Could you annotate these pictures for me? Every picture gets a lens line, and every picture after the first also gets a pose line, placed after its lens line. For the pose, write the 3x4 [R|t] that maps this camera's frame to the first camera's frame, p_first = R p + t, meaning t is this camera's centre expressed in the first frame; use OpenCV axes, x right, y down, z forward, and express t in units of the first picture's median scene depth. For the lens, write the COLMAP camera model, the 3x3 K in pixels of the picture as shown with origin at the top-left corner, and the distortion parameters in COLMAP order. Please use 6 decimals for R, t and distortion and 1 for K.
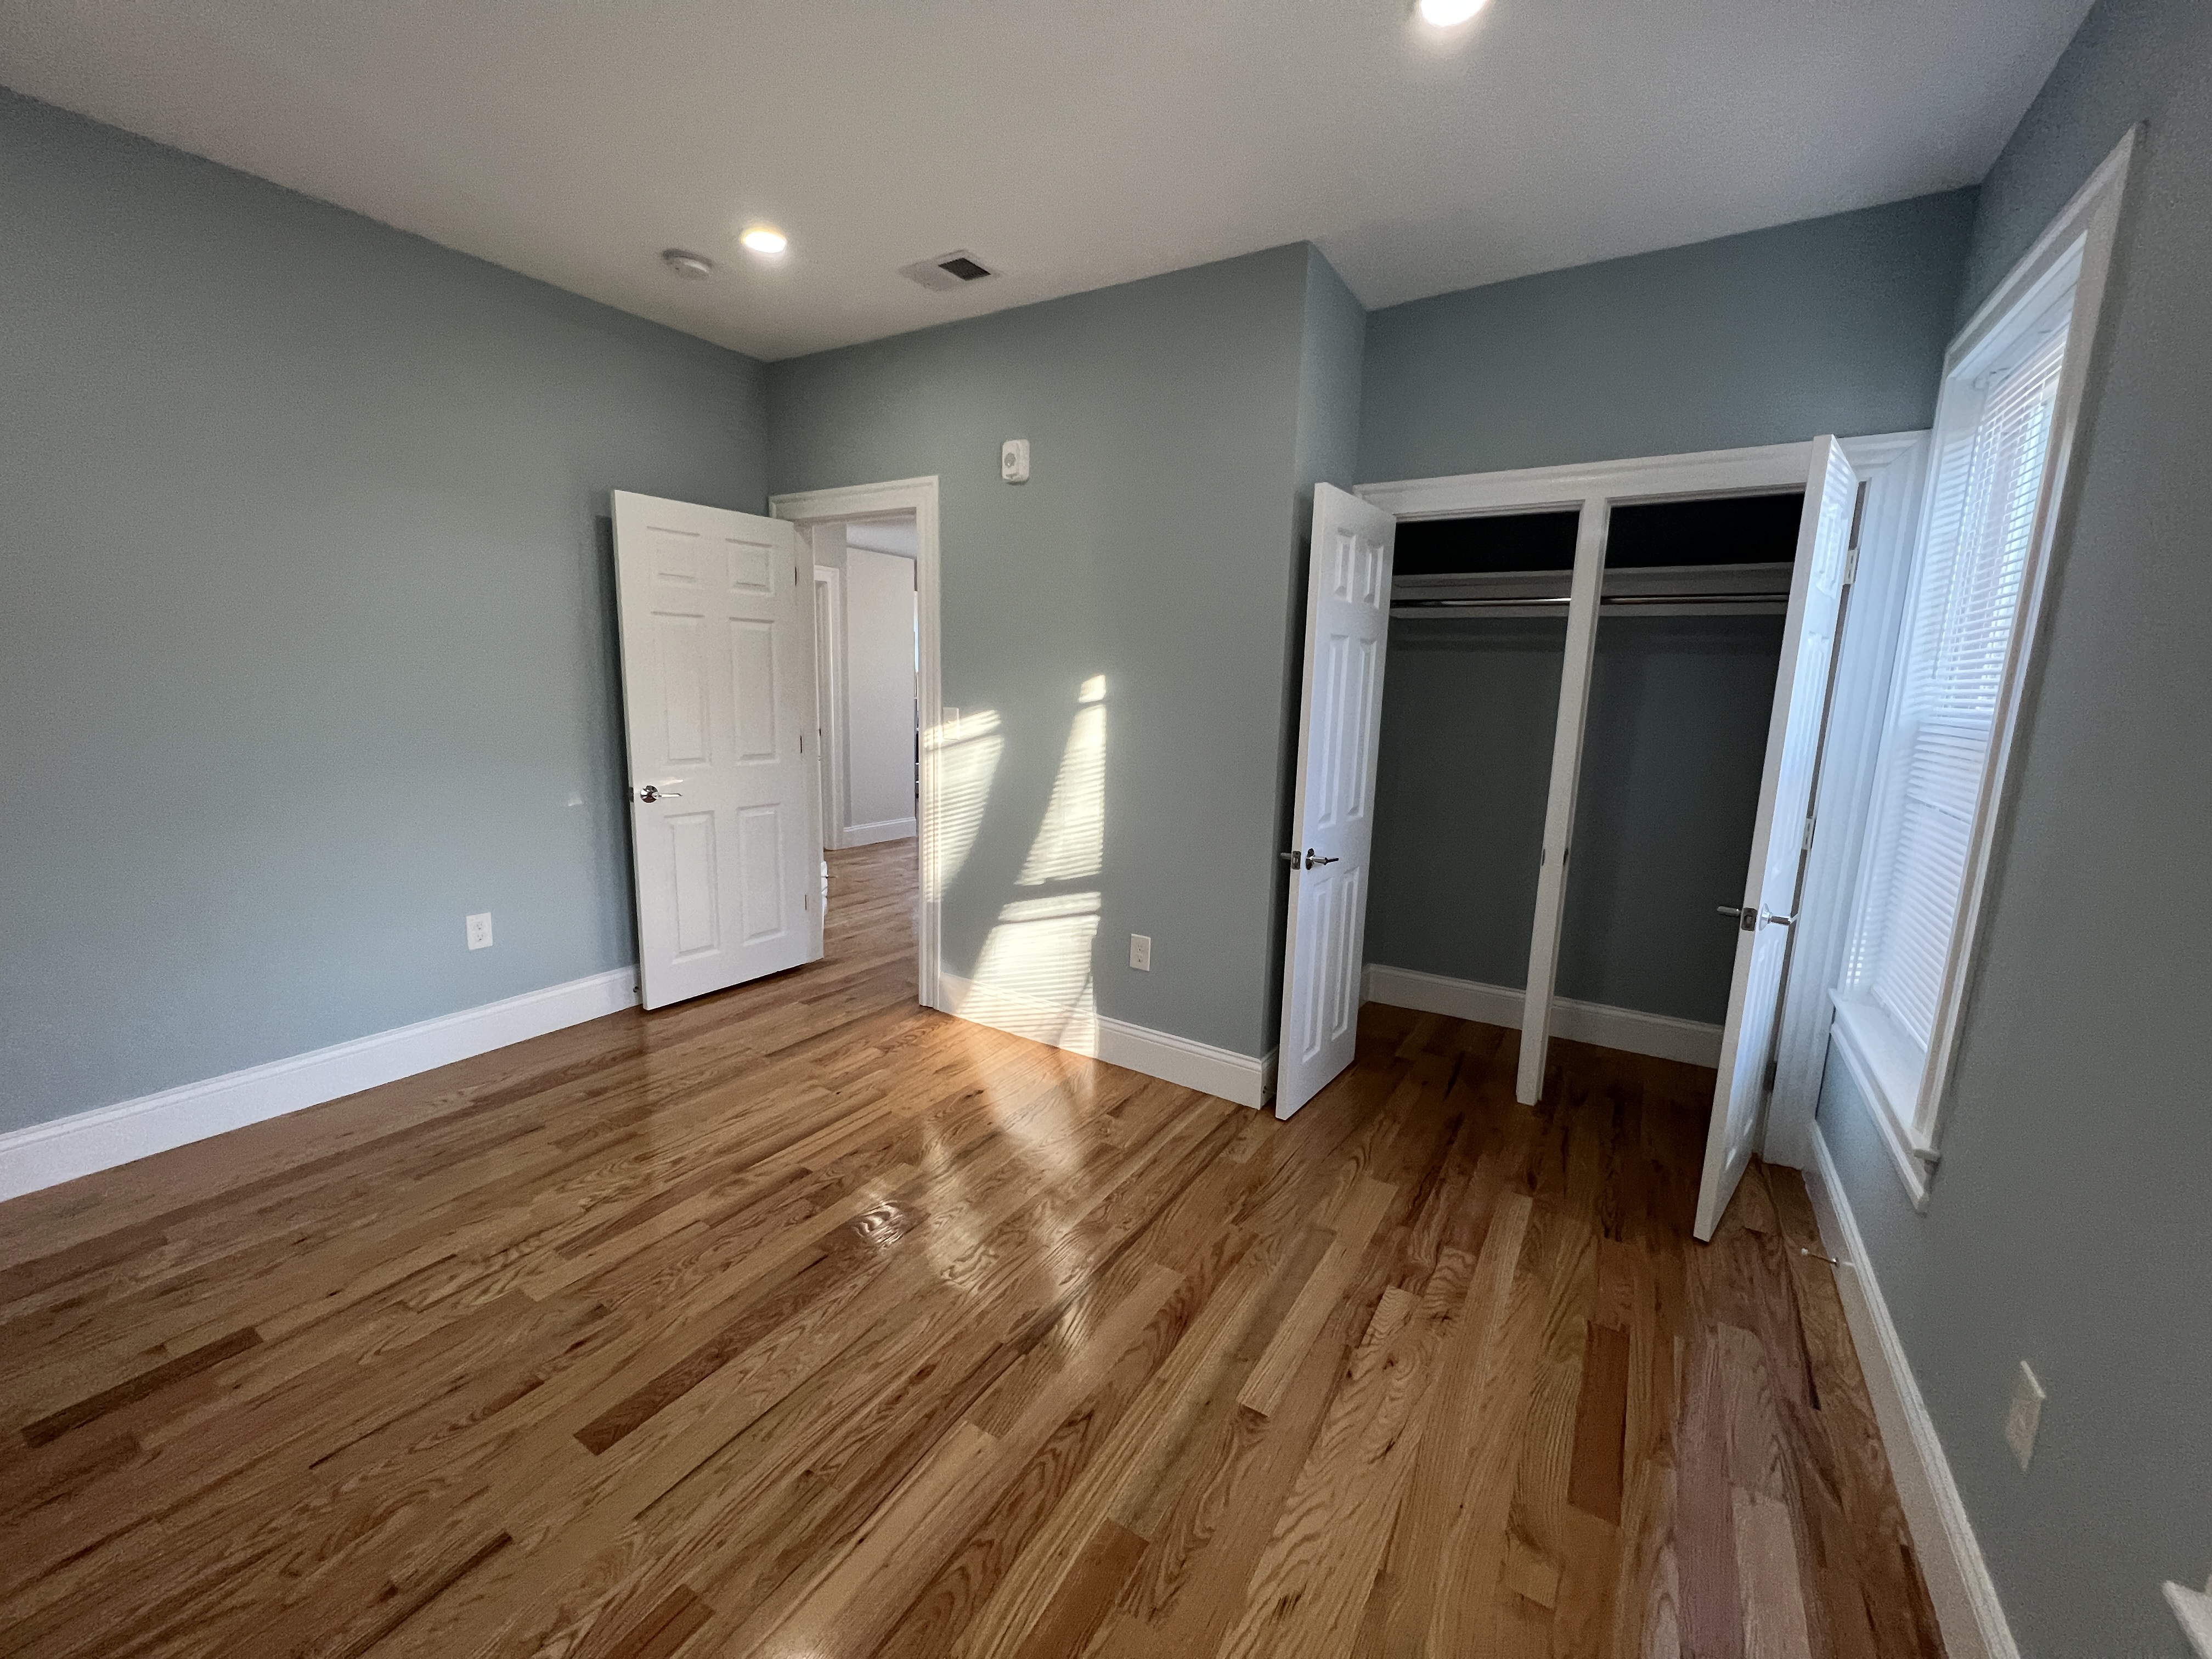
lens RADIAL K [[888.0, 0, 1102.0], [0, 888.0, 827.0], [0, 0, 1]] dist [-0.002328, 0.000811]
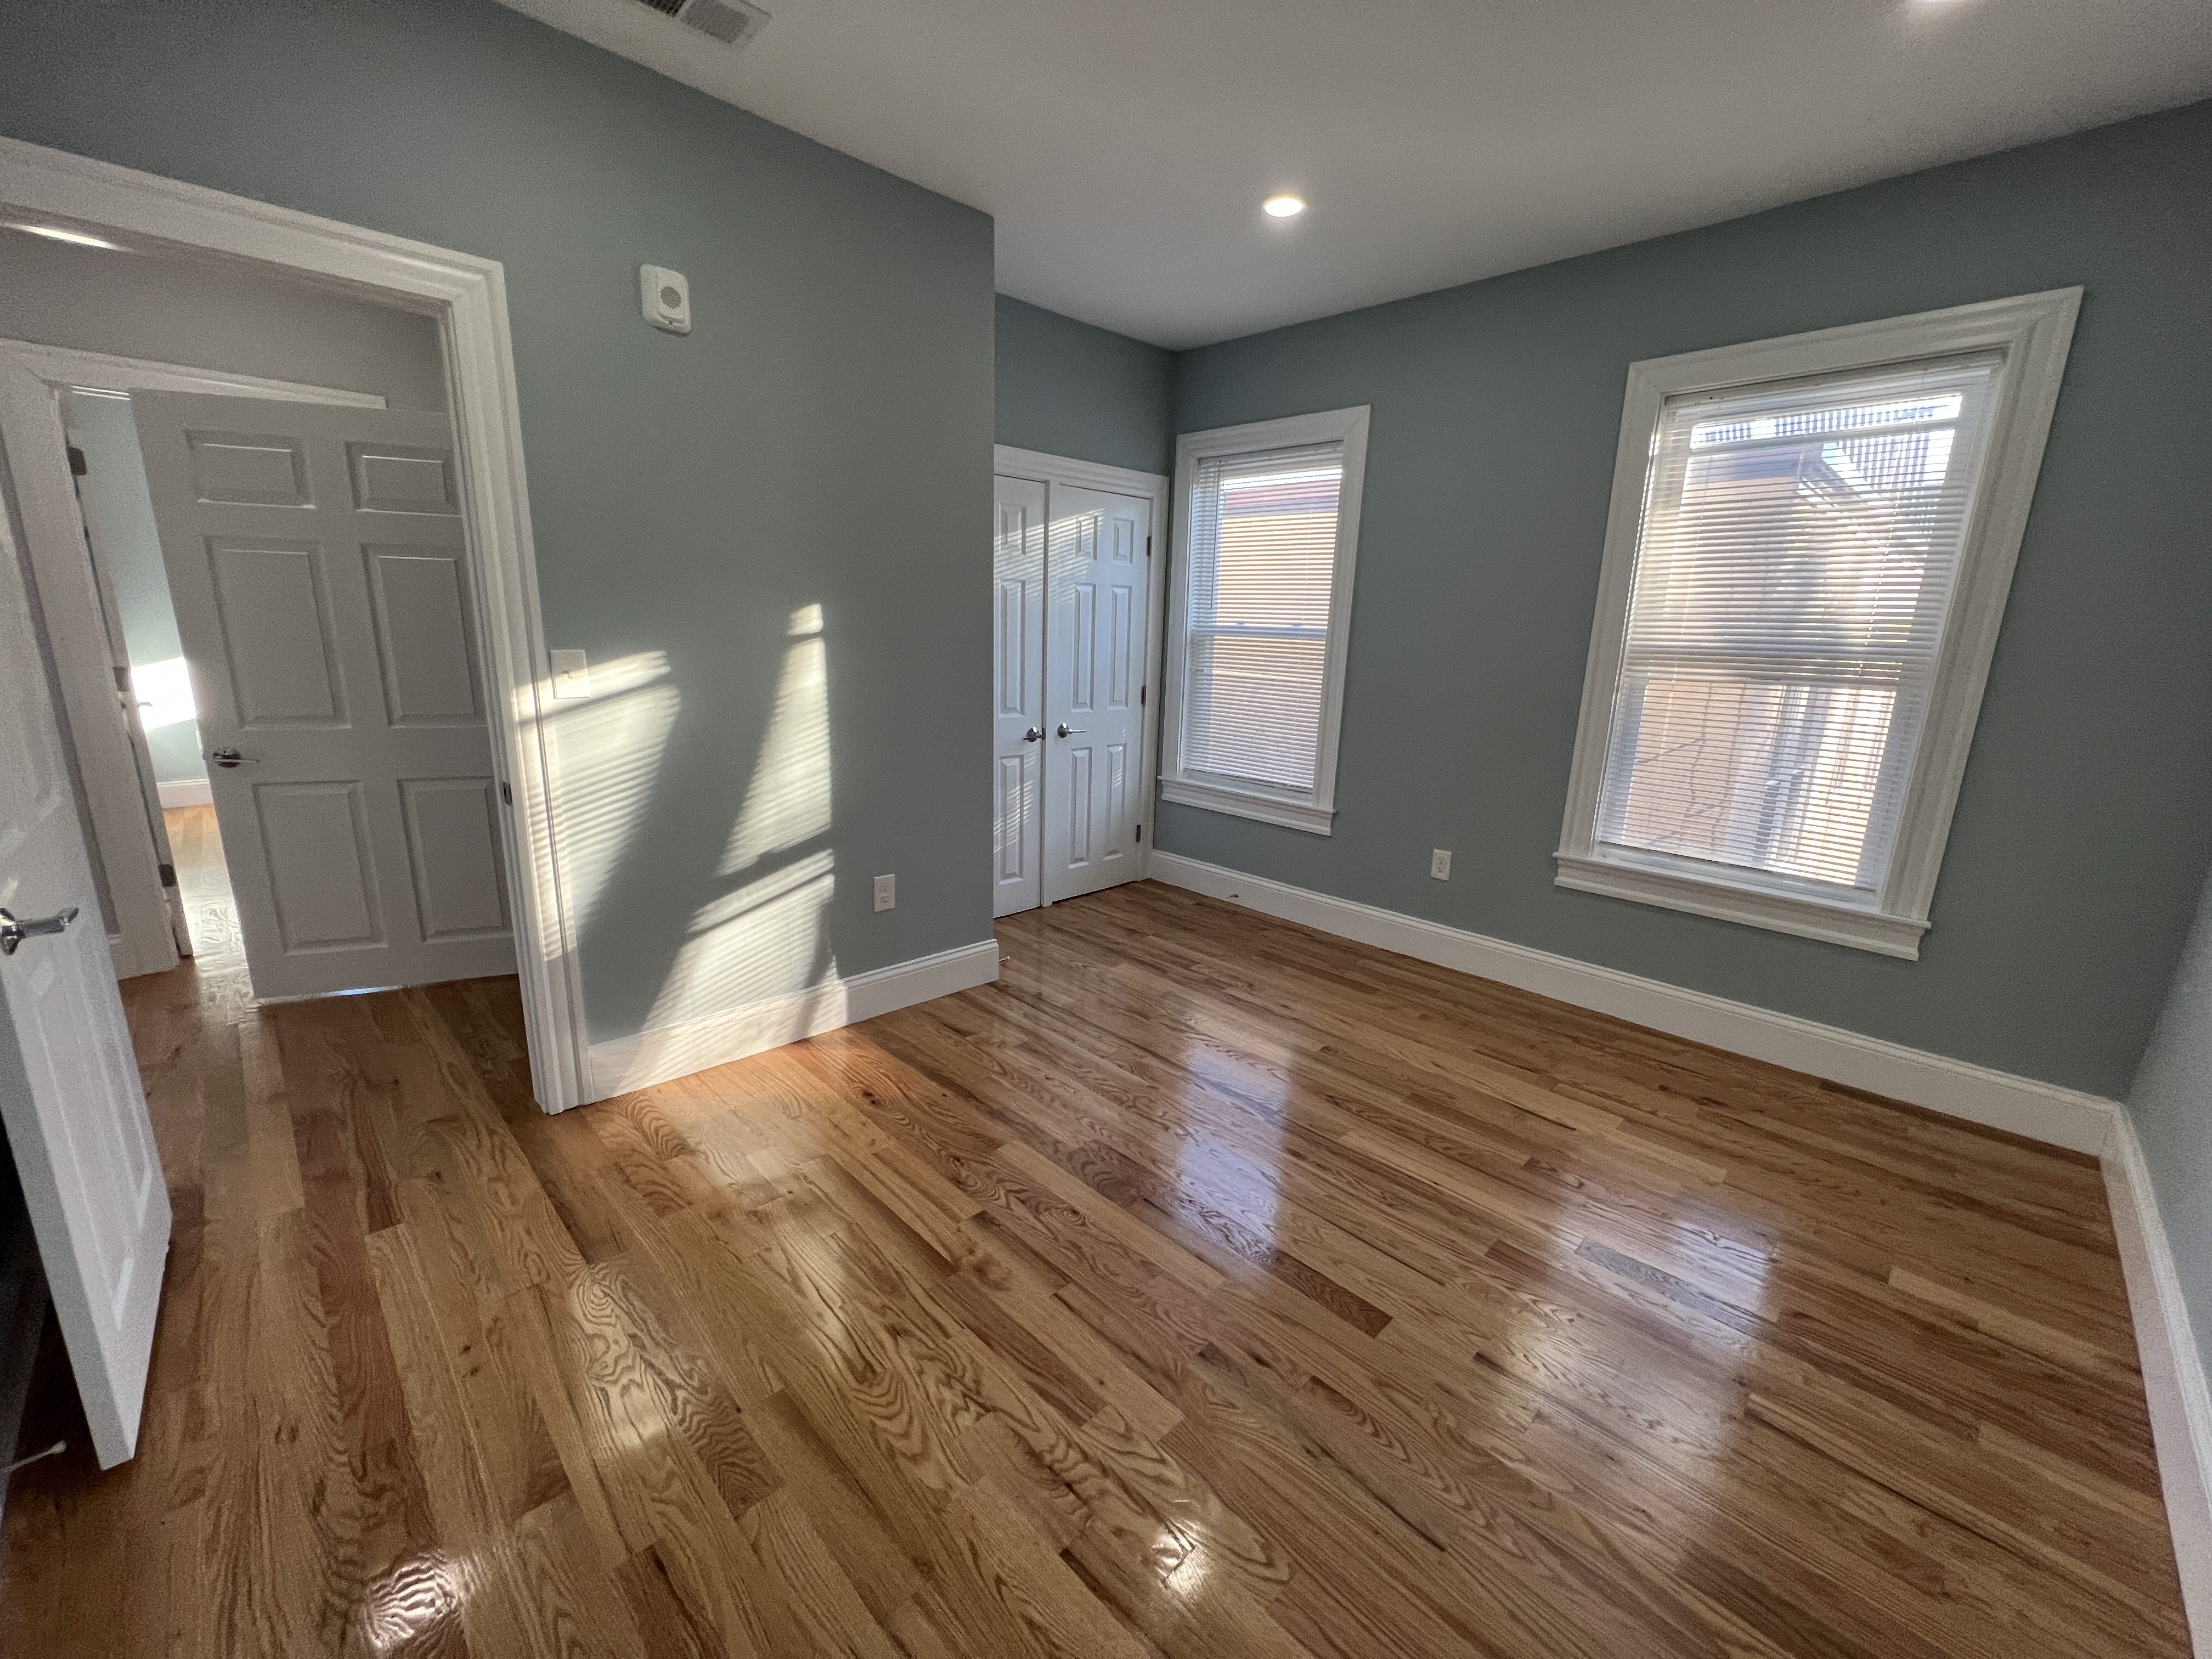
lens RADIAL K [[888.0, 0, 1102.0], [0, 888.0, 827.0], [0, 0, 1]] dist [-0.002328, 0.000811]
pose [[0.234571, -0.240731, 0.941820, -1.026853], [0.138597, 0.967236, 0.212708, -0.131877], [-0.962168, 0.080639, 0.260251, 0.654385]]
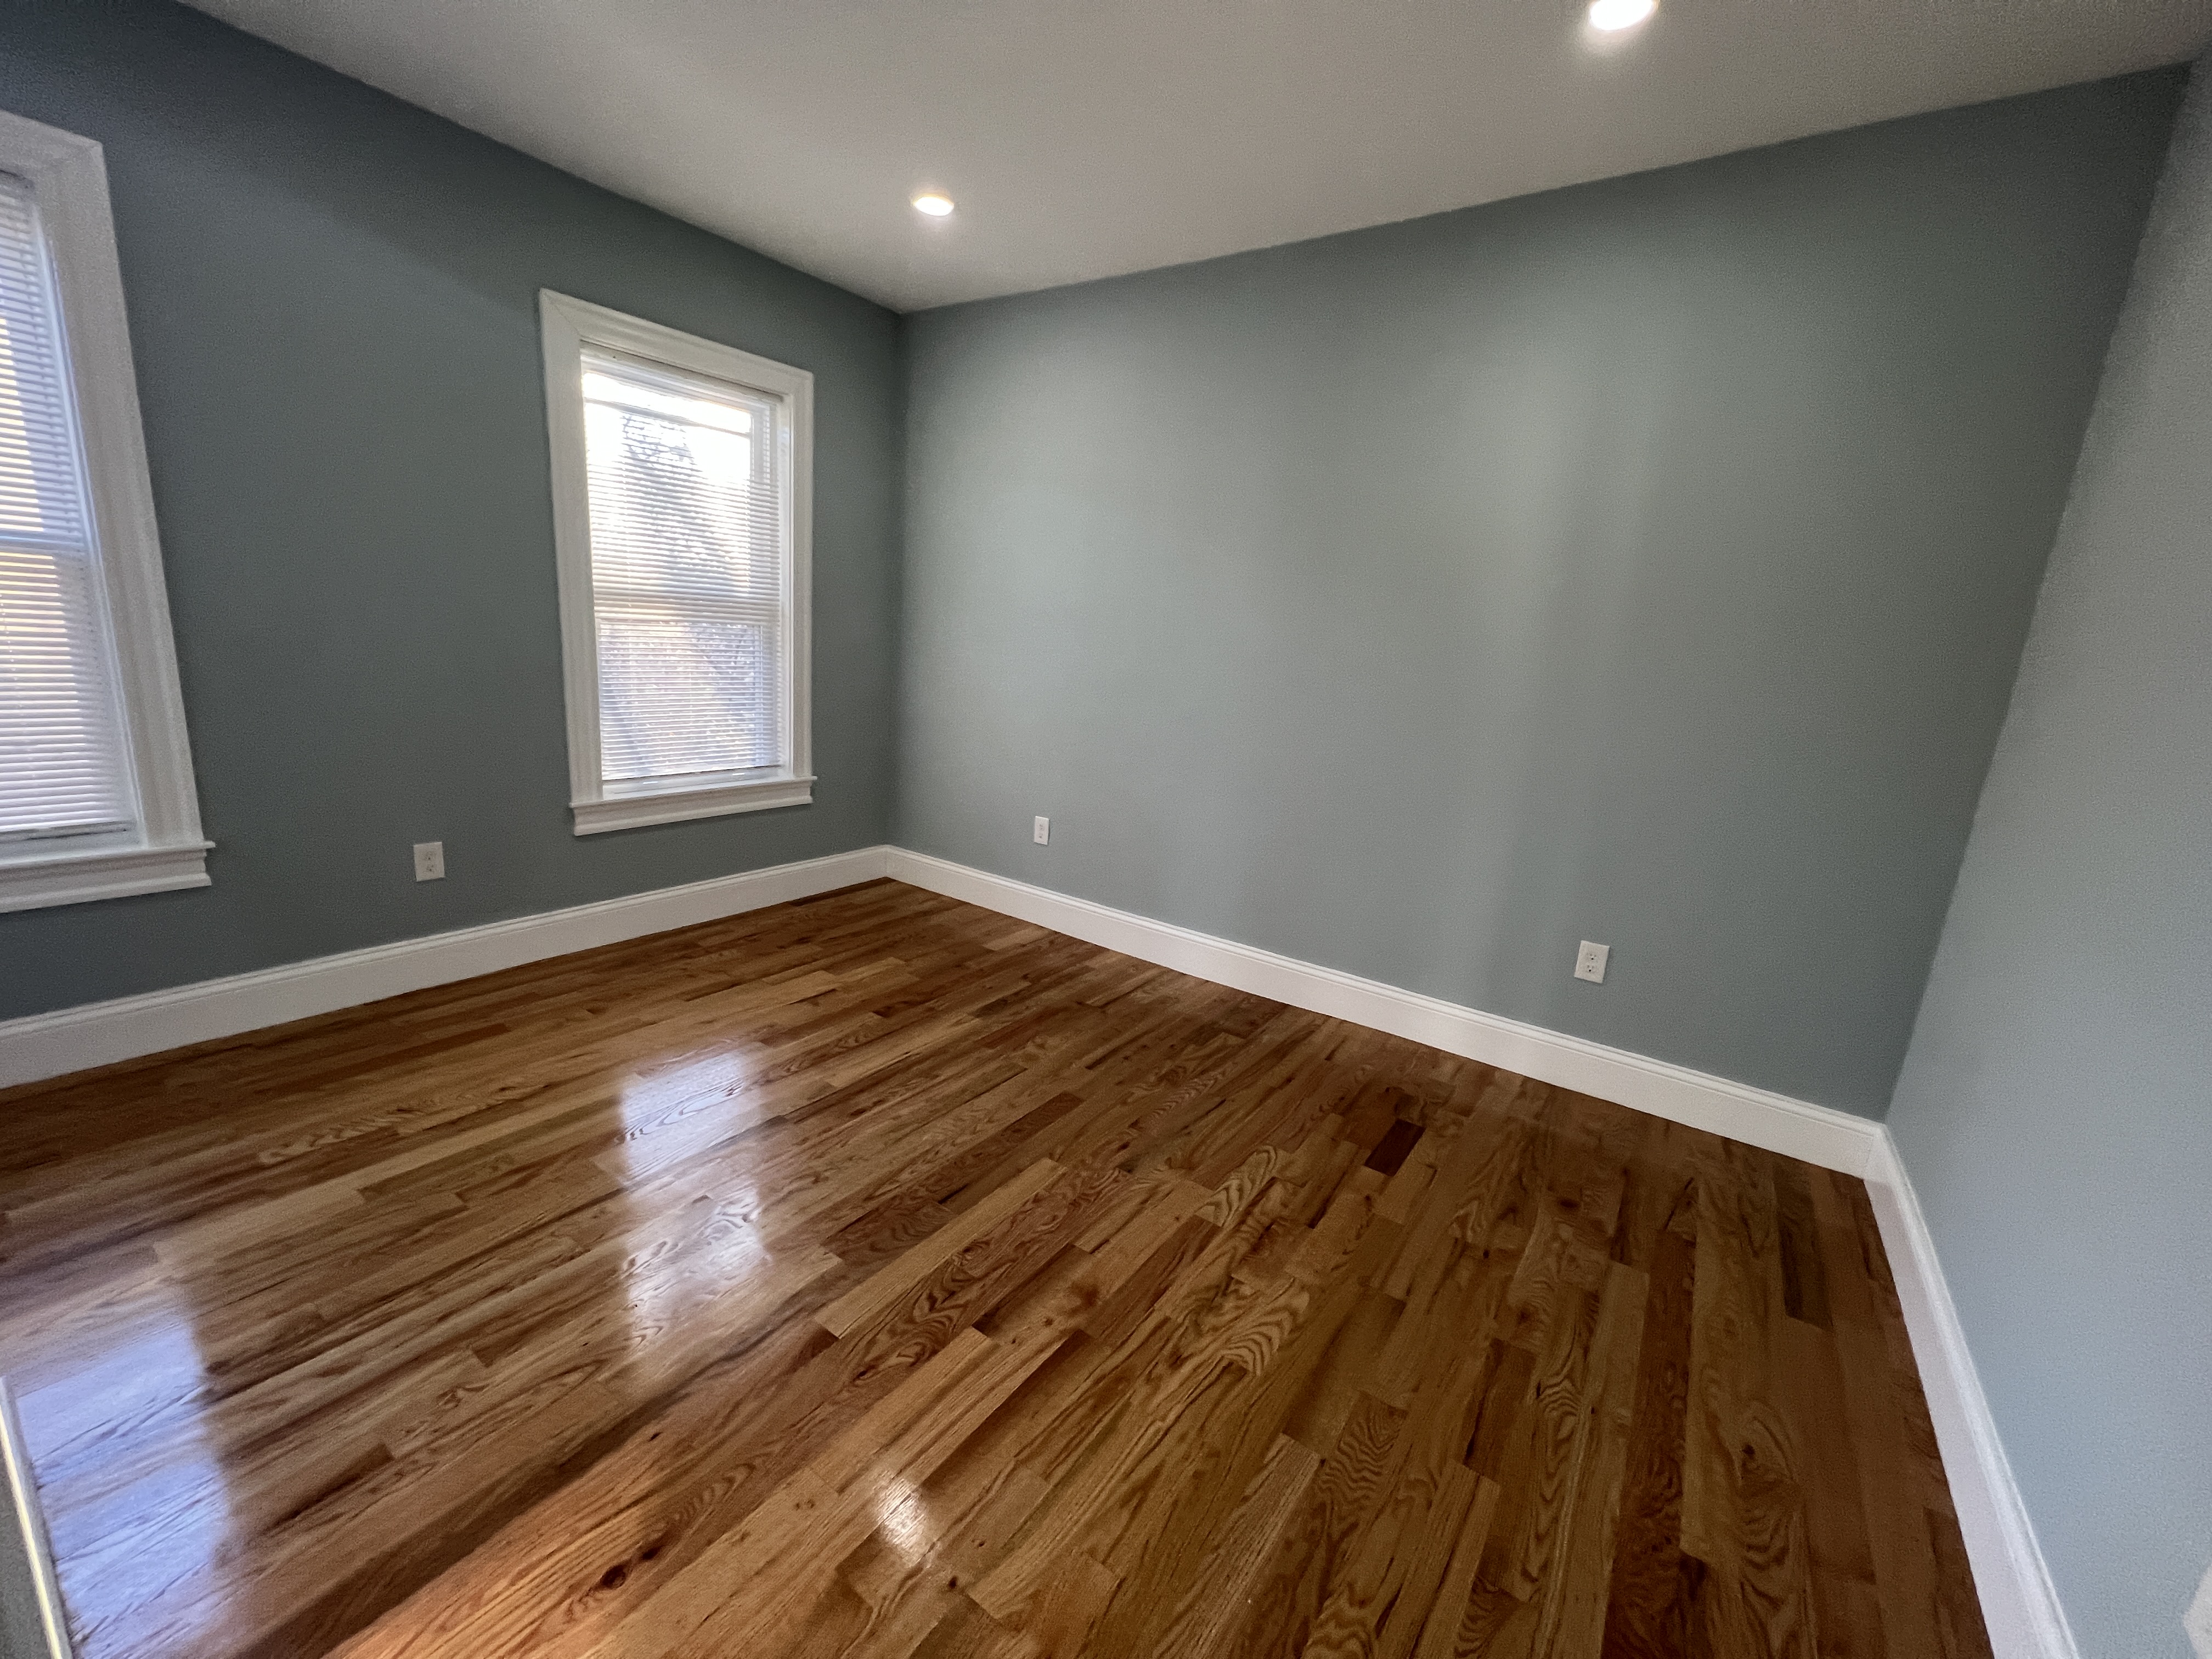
lens RADIAL K [[888.0, 0, 1102.0], [0, 888.0, 827.0], [0, 0, 1]] dist [-0.002328, 0.000811]
pose [[-0.993034, -0.113250, 0.032536, -0.411268], [-0.092859, 0.922134, 0.375561, -0.239845], [-0.072535, 0.369923, -0.926227, 1.514278]]
